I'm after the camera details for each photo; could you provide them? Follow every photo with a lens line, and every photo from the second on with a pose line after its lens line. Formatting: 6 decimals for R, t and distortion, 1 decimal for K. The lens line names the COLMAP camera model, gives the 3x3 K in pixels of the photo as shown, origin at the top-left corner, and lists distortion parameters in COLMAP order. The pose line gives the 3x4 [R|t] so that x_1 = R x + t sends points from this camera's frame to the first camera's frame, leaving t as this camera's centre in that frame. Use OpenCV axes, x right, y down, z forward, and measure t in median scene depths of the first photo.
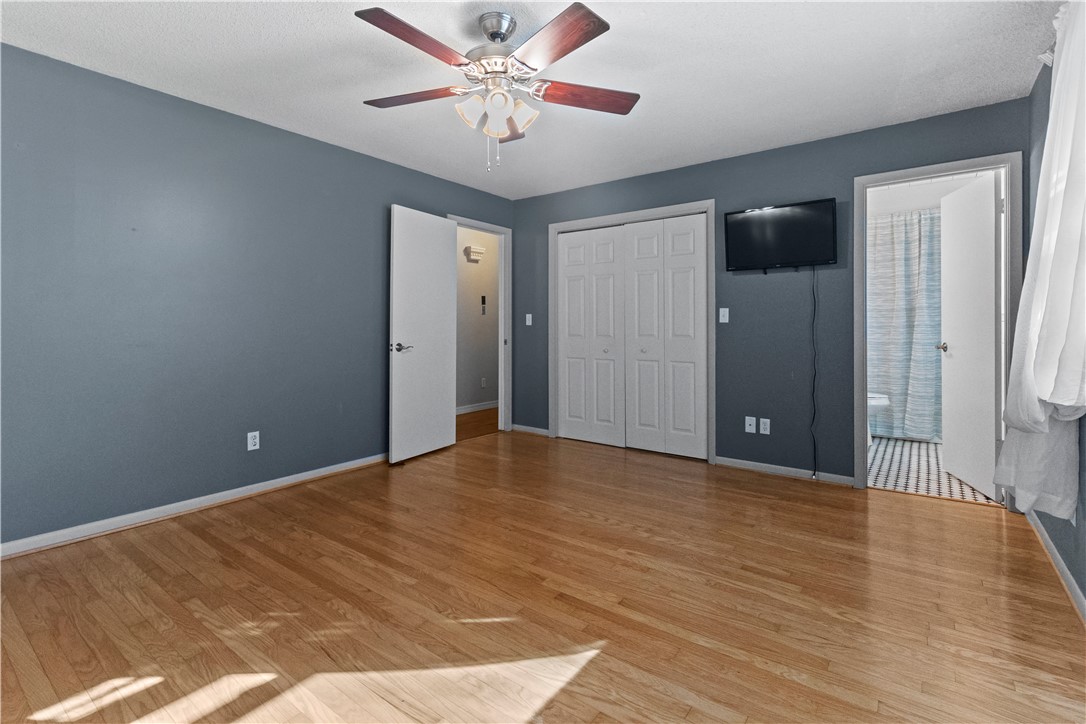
lens RADIAL K [[504.8, 0, 546.0], [0, 504.8, 319.7], [0, 0, 1]] dist [0.009346, -0.004377]
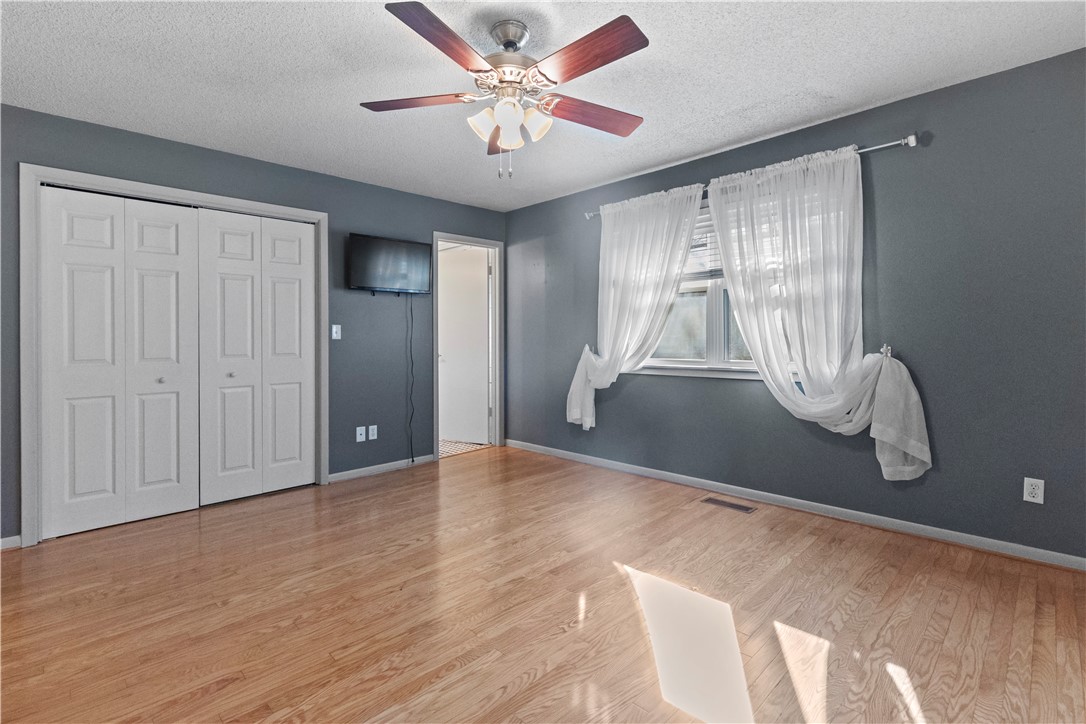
lens RADIAL K [[504.8, 0, 551.7], [0, 504.8, 338.5], [0, 0, 1]] dist [0.009346, -0.004377]
pose [[0.136977, -0.000919, 0.990574, -0.660850], [-0.001805, 0.999998, 0.001177, 0.002698], [-0.990573, -0.001950, 0.136975, 0.494546]]
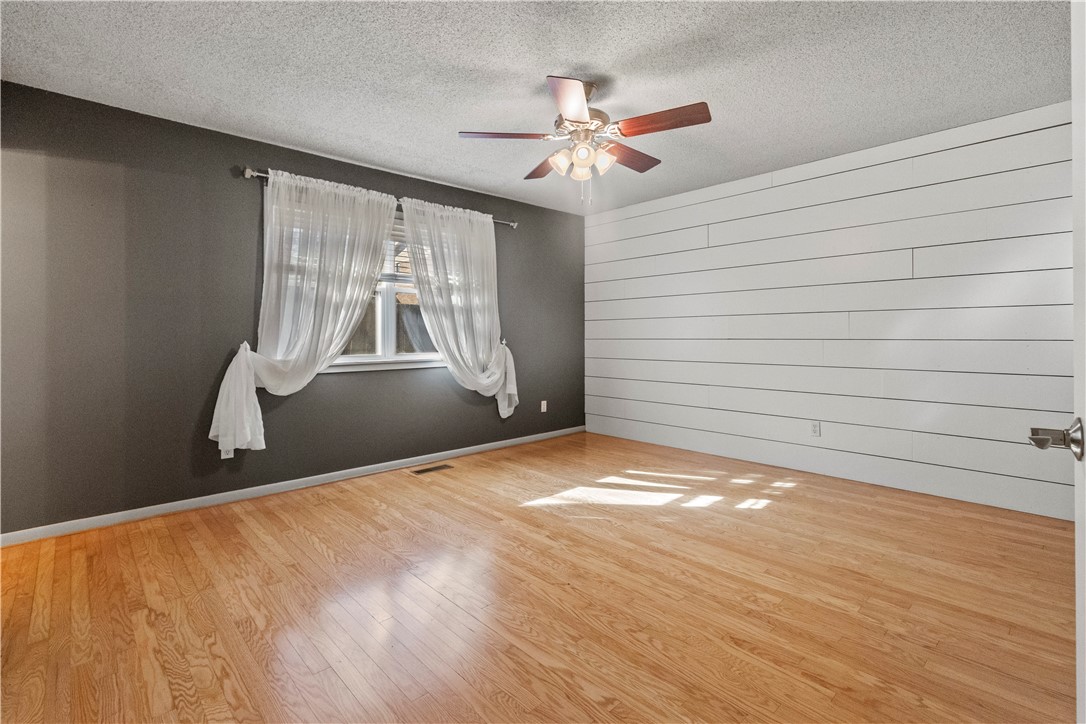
lens RADIAL K [[504.8, 0, 537.4], [0, 504.8, 336.9], [0, 0, 1]] dist [0.009346, -0.004377]
pose [[-0.983542, 0.002304, 0.180663, -0.130941], [0.001054, 0.999975, -0.007013, 0.016396], [-0.180675, -0.006707, -0.983520, 1.400226]]
